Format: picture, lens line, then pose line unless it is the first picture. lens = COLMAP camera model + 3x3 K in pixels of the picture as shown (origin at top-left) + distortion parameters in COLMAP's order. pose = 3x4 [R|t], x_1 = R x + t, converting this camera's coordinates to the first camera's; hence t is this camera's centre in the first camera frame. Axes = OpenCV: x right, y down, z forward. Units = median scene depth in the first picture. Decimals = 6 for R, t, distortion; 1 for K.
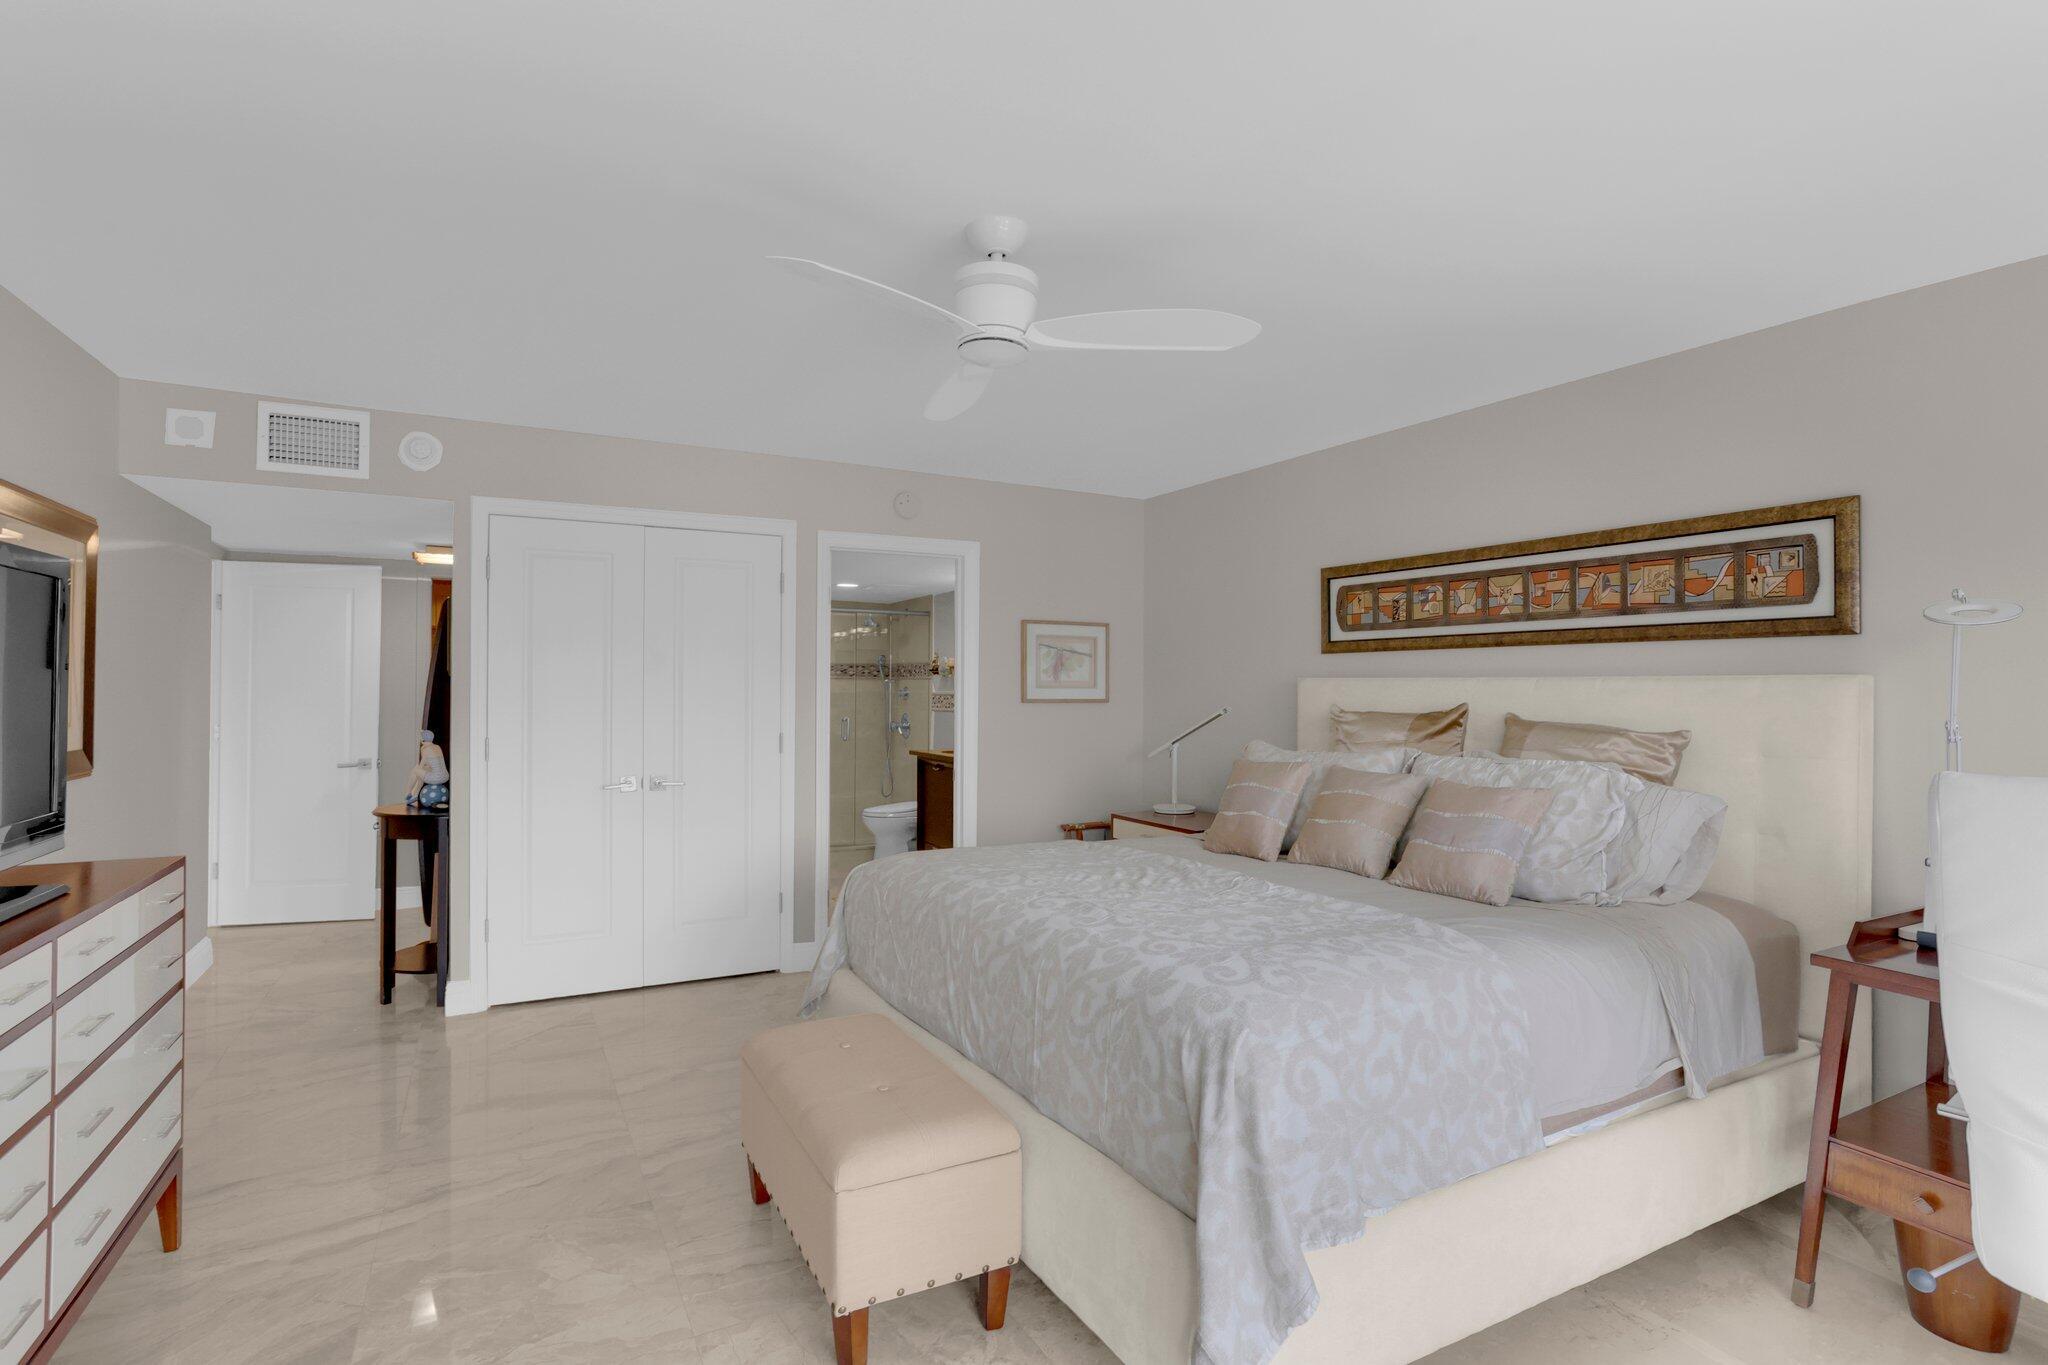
lens RADIAL K [[994.6, 0, 1032.3], [0, 994.6, 674.8], [0, 0, 1]] dist [-0.015644, 0.013370]
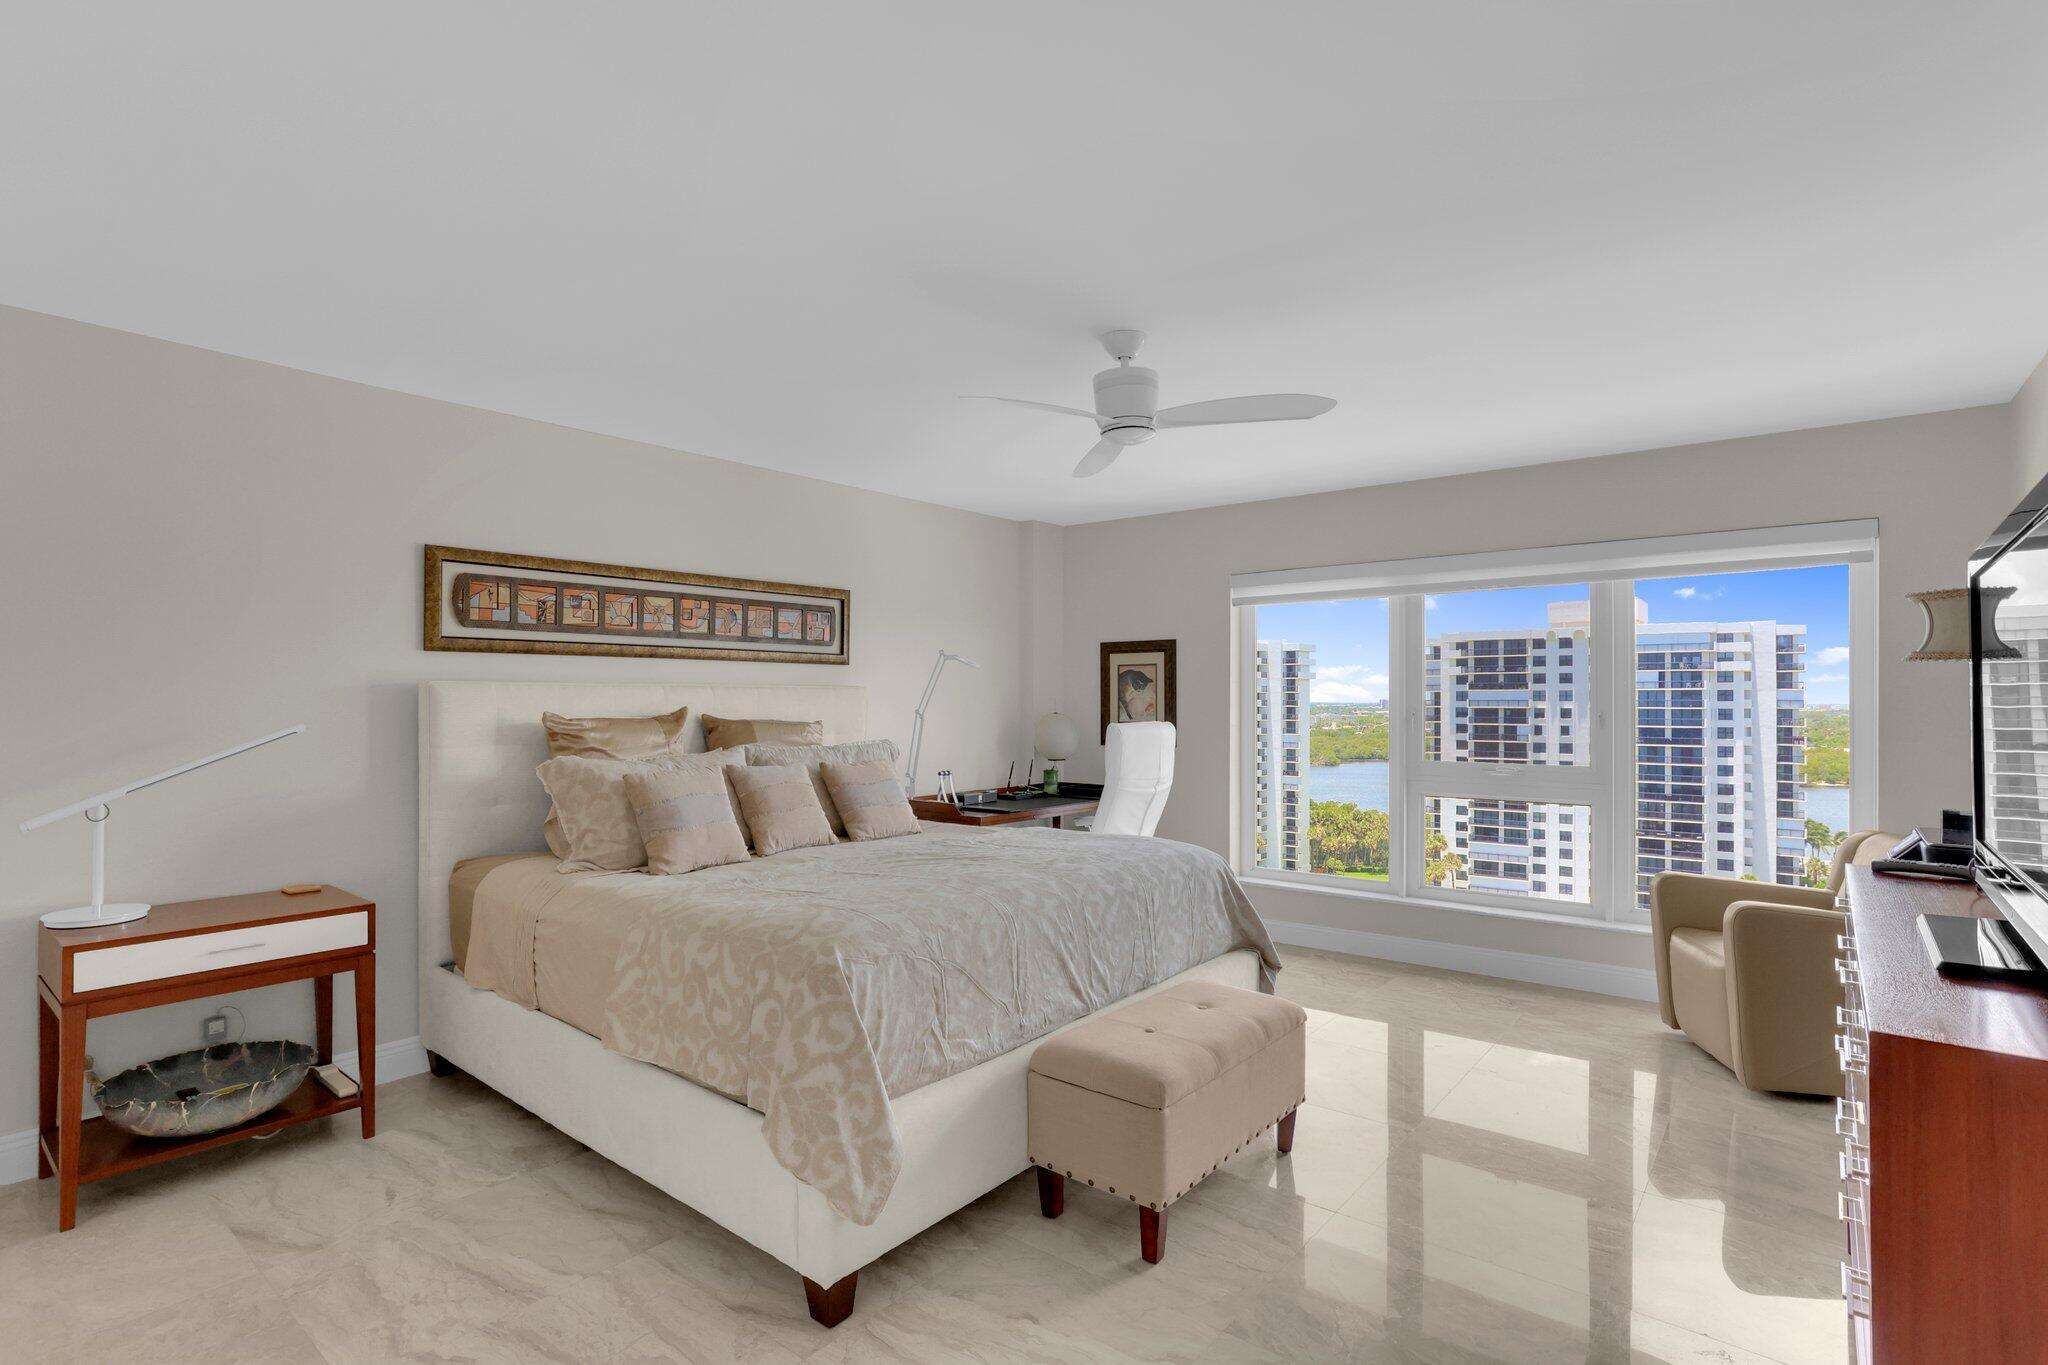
lens RADIAL K [[994.6, 0, 994.3], [0, 994.6, 686.0], [0, 0, 1]] dist [-0.015644, 0.013370]
pose [[-0.352727, 0.015104, 0.935604, -0.681309], [-0.006991, 0.999799, -0.018776, 0.021141], [-0.935700, -0.013164, -0.352550, 0.942256]]
